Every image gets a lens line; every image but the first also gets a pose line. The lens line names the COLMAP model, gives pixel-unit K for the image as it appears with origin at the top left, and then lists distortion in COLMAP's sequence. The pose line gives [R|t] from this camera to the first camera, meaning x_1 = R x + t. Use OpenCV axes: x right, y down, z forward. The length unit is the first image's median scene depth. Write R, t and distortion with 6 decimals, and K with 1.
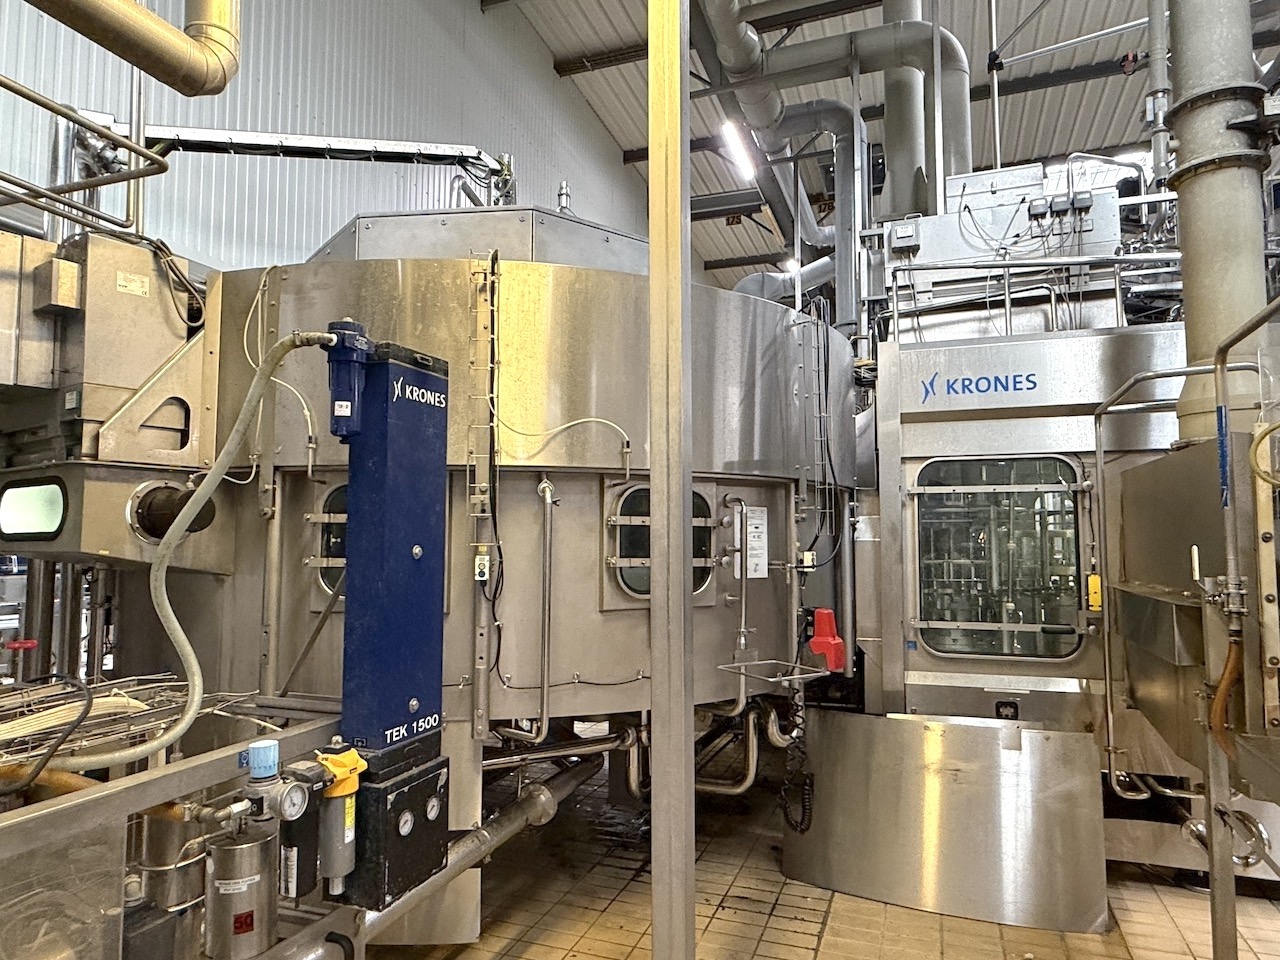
lens RADIAL K [[818.2, 0, 644.3], [0, 818.2, 480.8], [0, 0, 1]] dist [-0.019675, 0.022804]
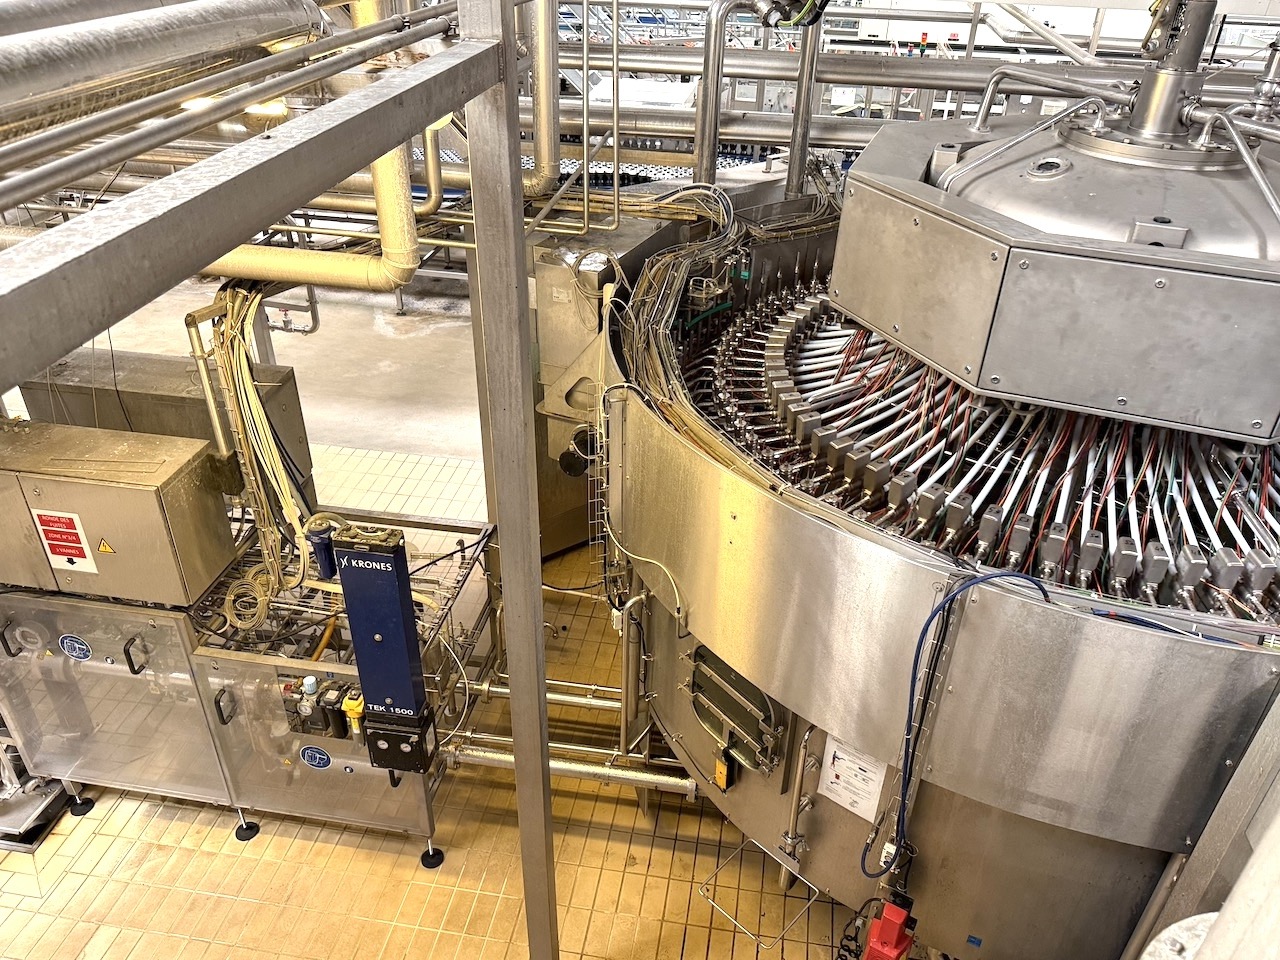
lens RADIAL K [[959.8, 0, 641.8], [0, 959.8, 482.1], [0, 0, 1]] dist [0.005047, 0.000786]
pose [[0.179330, 0.525033, -0.831974, 1.342853], [0.045262, 0.840385, 0.540097, -1.265544], [0.982747, -0.134512, 0.126942, 1.340001]]
